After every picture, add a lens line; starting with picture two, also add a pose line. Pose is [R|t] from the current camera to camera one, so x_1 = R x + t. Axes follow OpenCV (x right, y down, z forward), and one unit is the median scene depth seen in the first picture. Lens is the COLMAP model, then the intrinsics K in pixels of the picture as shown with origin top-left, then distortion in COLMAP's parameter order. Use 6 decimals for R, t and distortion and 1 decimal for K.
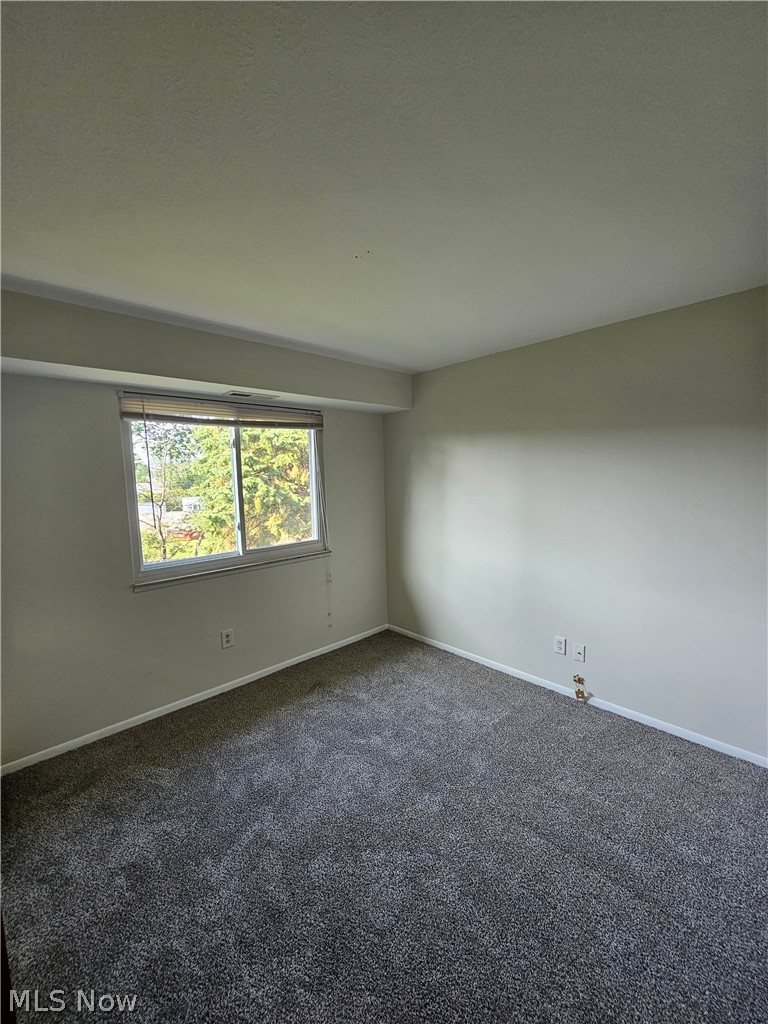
lens RADIAL K [[415.5, 0, 382.3], [0, 415.5, 511.4], [0, 0, 1]] dist [0.002607, 0.000357]
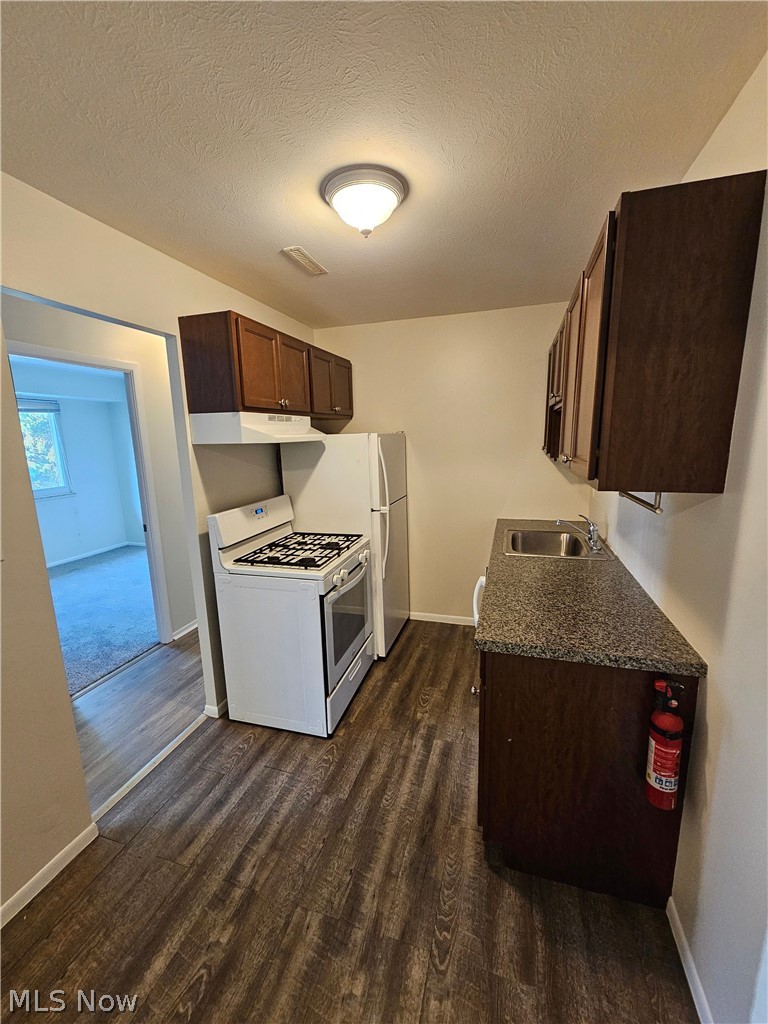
lens RADIAL K [[415.5, 0, 384.1], [0, 415.5, 512.7], [0, 0, 1]] dist [0.002607, 0.000357]
pose [[0.871116, -0.079881, 0.484537, 0.132176], [0.042185, 0.995207, 0.088229, 0.086216], [-0.489262, -0.056418, 0.870310, -1.011175]]
